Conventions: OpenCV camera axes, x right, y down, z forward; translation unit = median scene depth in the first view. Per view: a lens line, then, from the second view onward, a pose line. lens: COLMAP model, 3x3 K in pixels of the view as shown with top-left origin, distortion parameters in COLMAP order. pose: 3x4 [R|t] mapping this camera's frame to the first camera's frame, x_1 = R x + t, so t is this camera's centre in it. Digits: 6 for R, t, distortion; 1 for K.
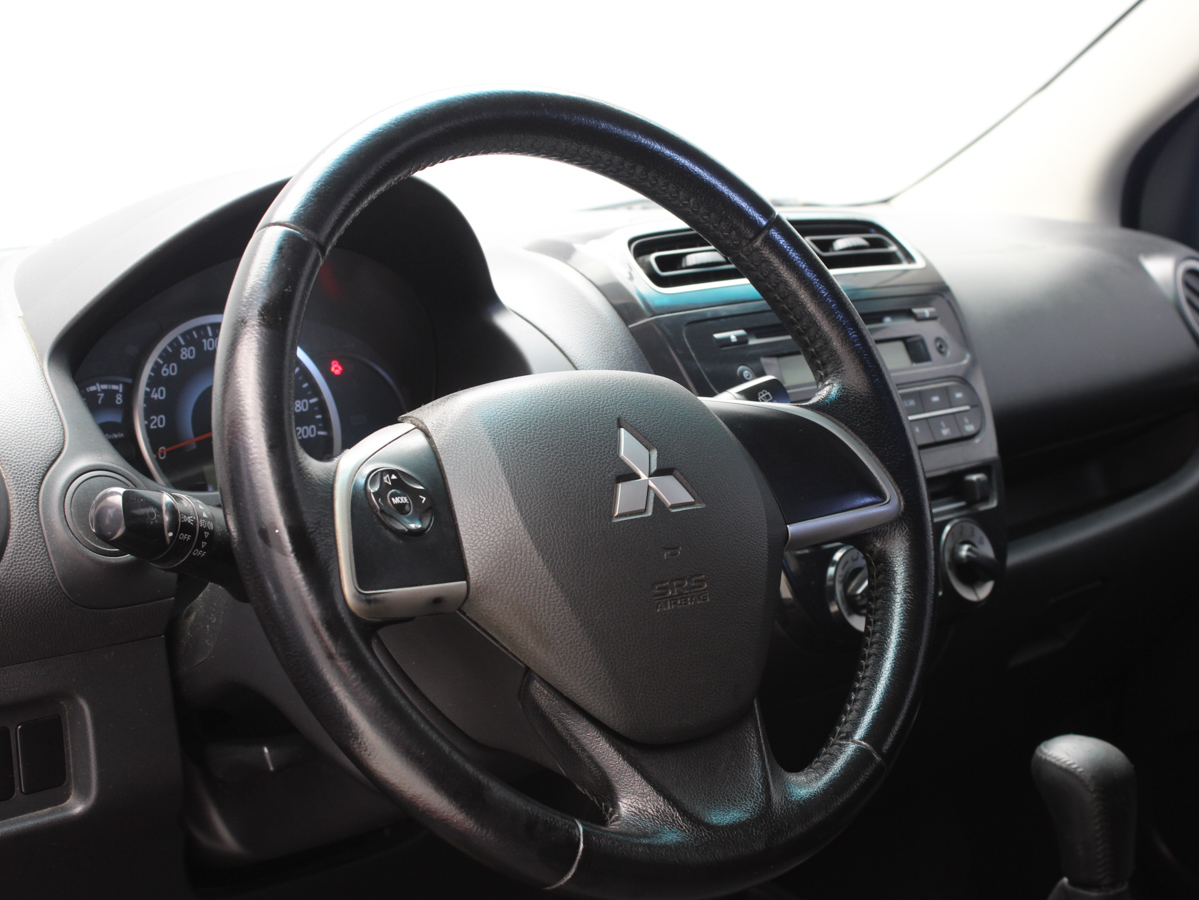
lens RADIAL K [[2010.4, 0, 600.8], [0, 2010.4, 449.8], [0, 0, 1]] dist [-0.000793, 0.000000]
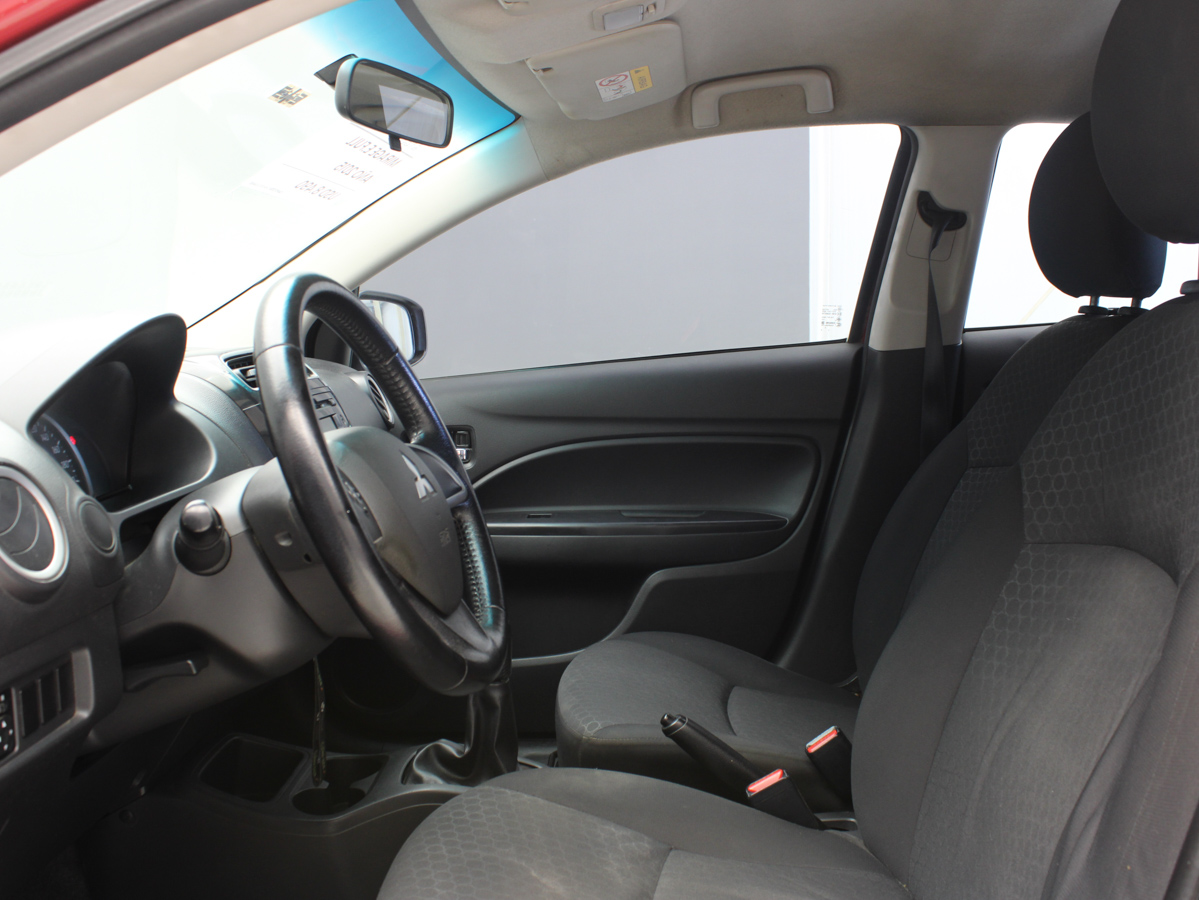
lens RADIAL K [[1228.6, 0, 599.1], [0, 1228.6, 451.4], [0, 0, 1]] dist [-0.082359, 0.000000]
pose [[0.732458, -0.045107, 0.679316, -0.576977], [0.073365, 0.997222, -0.012889, 0.012950], [-0.676847, 0.059279, 0.733733, 0.021729]]
